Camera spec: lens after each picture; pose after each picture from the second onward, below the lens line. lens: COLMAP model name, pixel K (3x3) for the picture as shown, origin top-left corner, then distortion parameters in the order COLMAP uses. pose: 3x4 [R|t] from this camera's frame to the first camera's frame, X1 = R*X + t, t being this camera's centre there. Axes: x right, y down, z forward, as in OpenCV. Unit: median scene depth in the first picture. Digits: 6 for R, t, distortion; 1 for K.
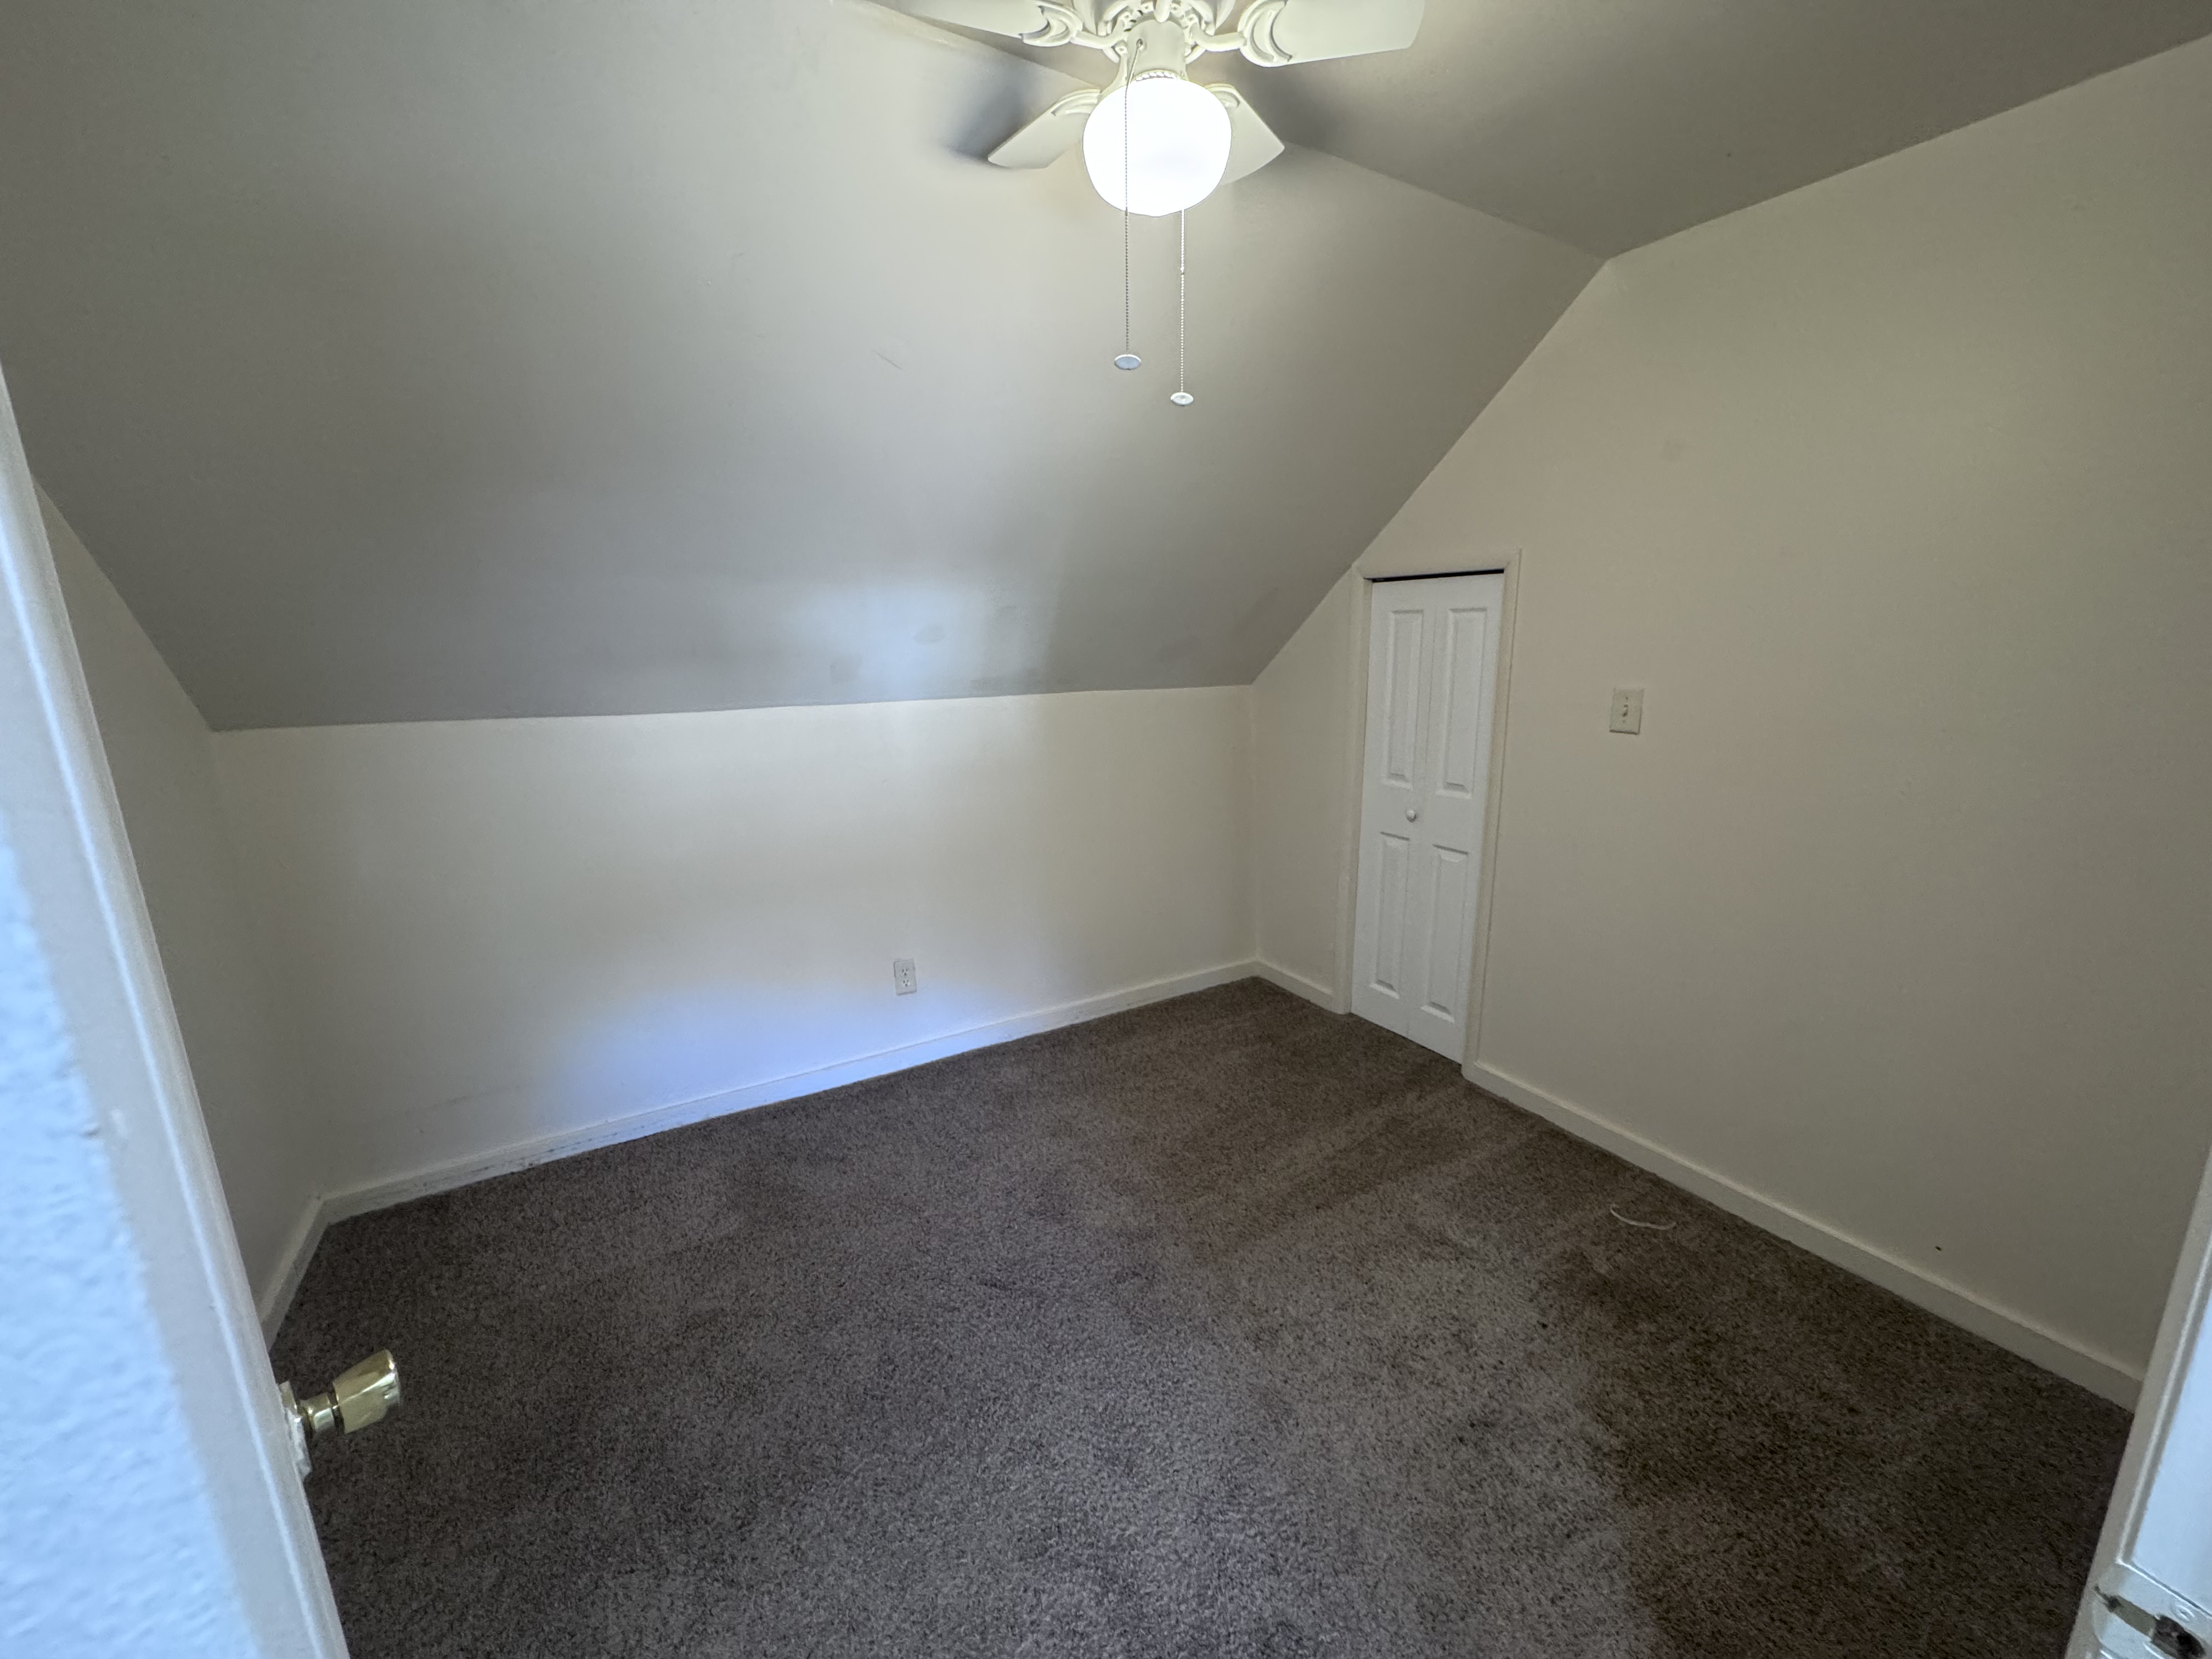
lens RADIAL K [[871.9, 0, 1099.2], [0, 871.9, 825.6], [0, 0, 1]] dist [-0.002640, -0.000089]
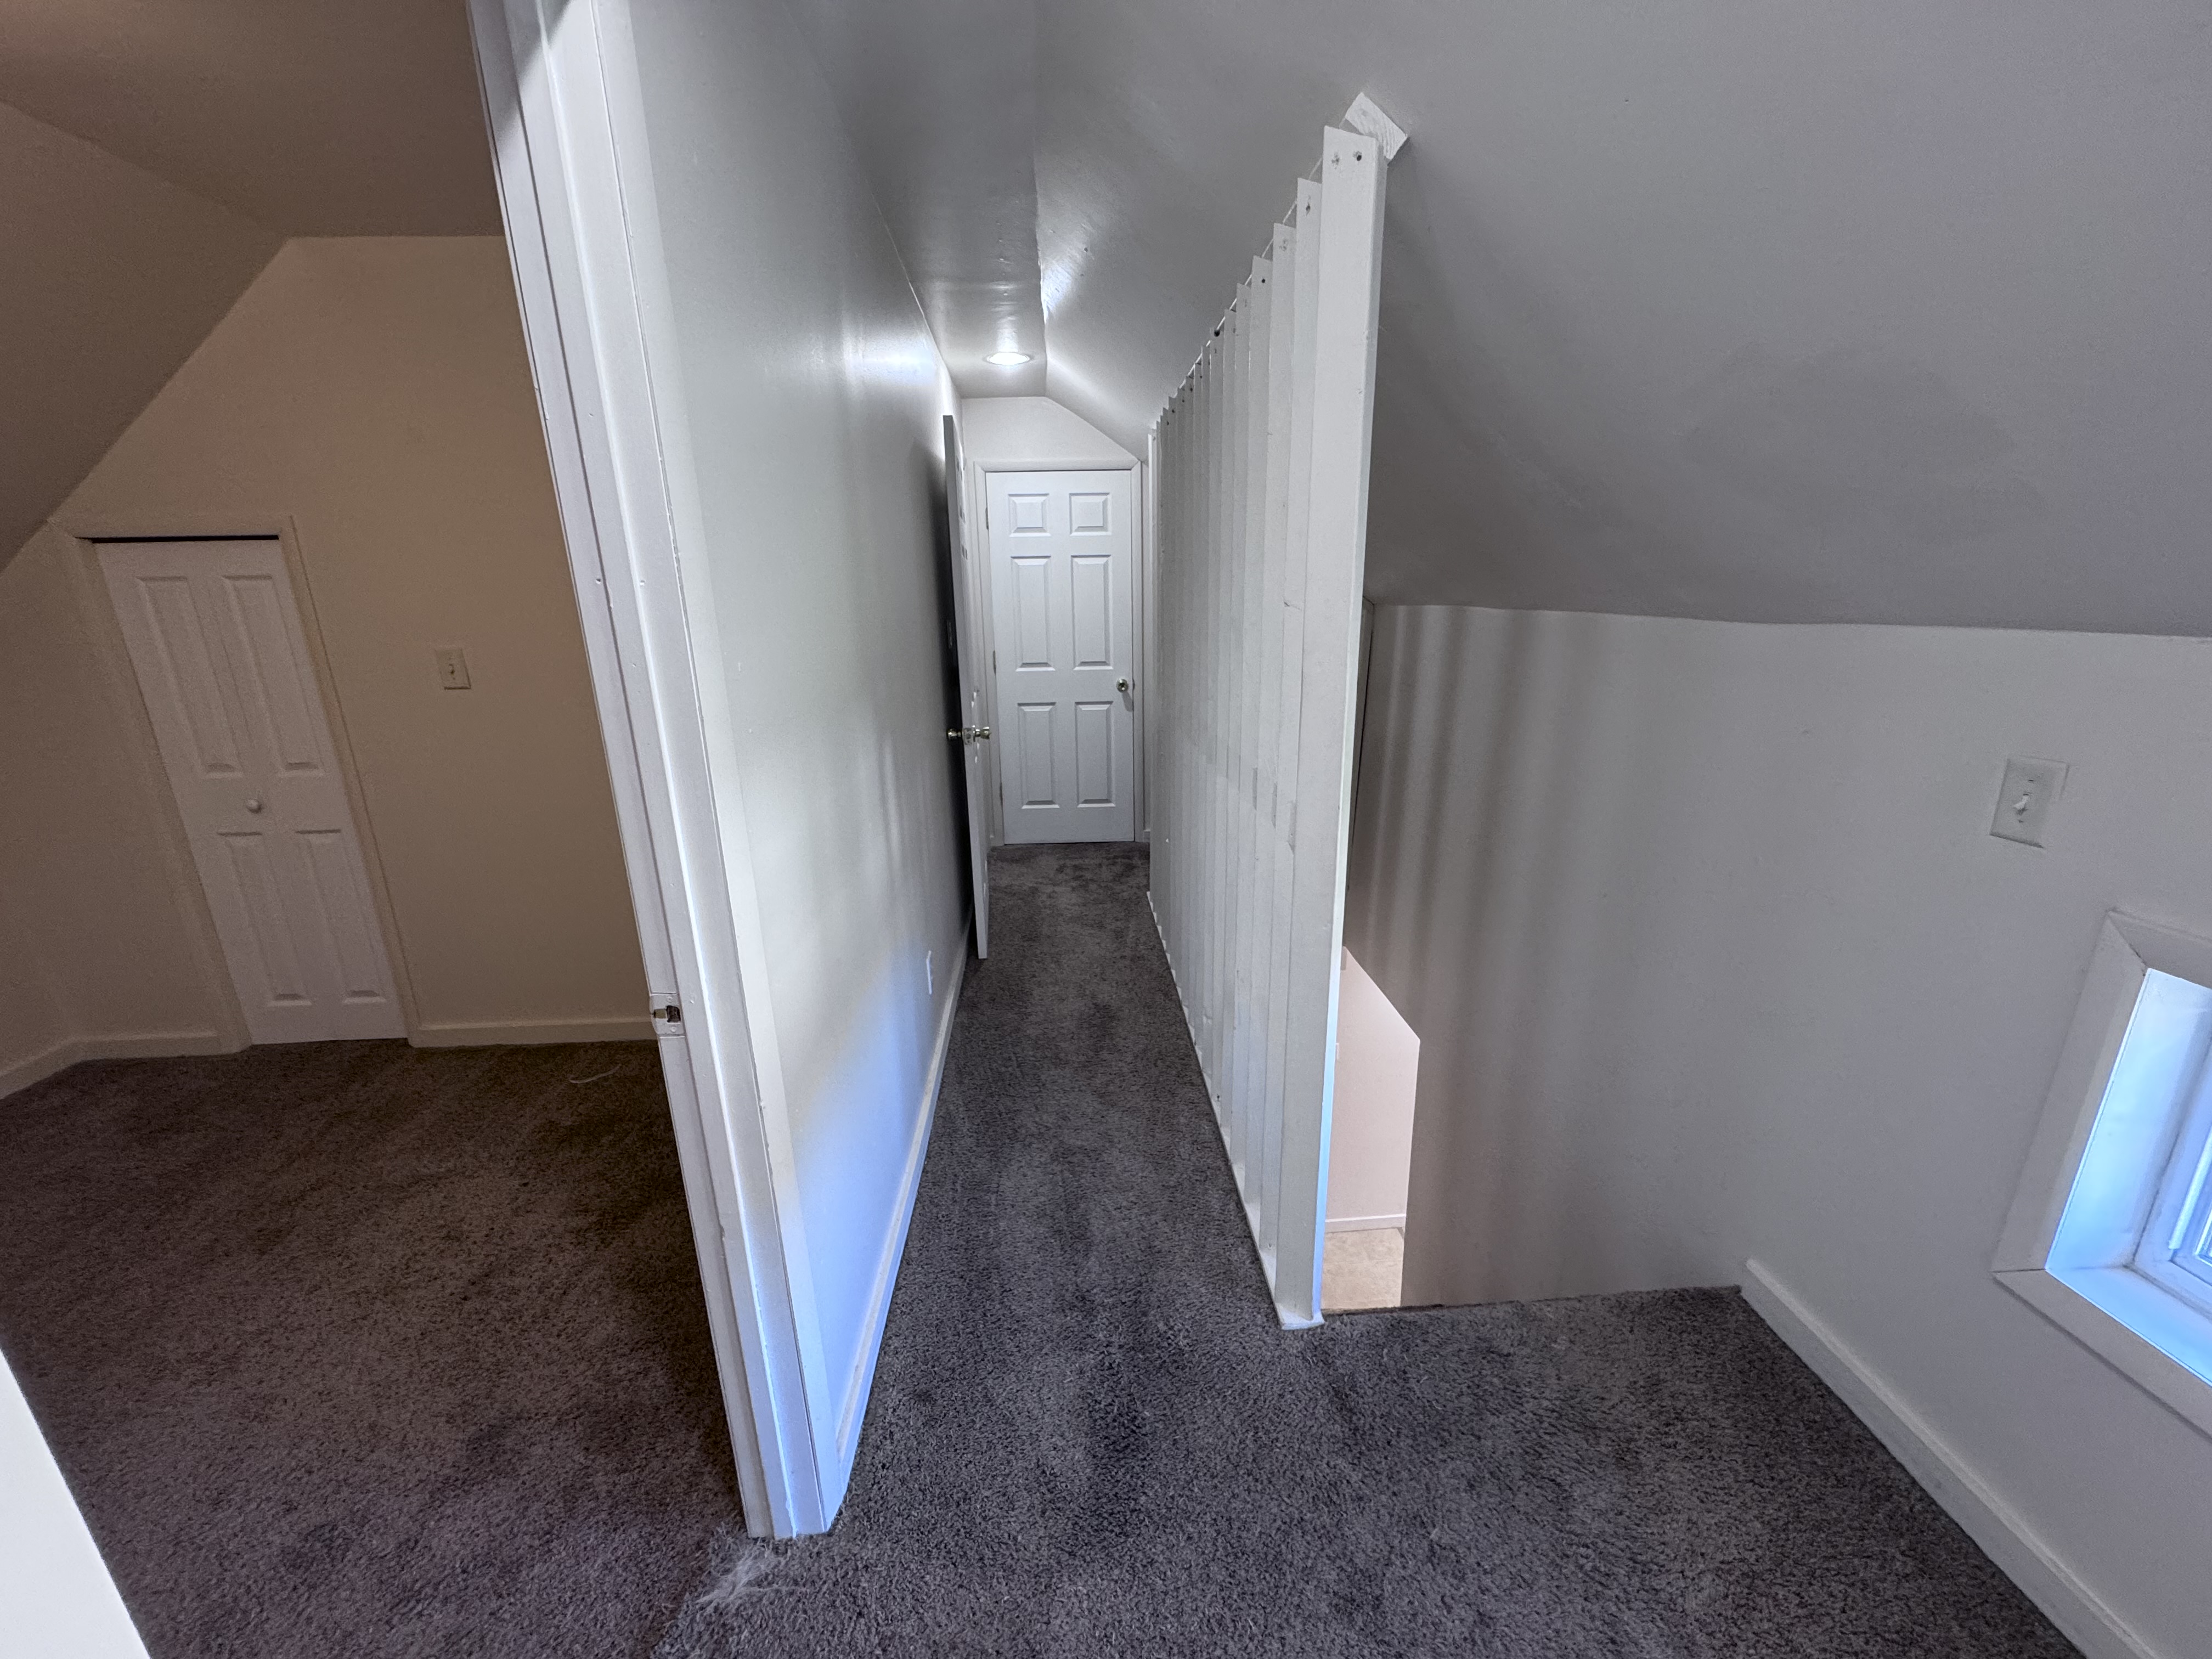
lens RADIAL K [[871.9, 0, 1099.2], [0, 871.9, 825.6], [0, 0, 1]] dist [-0.002640, -0.000089]
pose [[0.449288, -0.235983, 0.861657, -0.034076], [0.206462, 0.965801, 0.156851, 0.053557], [-0.869203, 0.107428, 0.482645, -0.222921]]
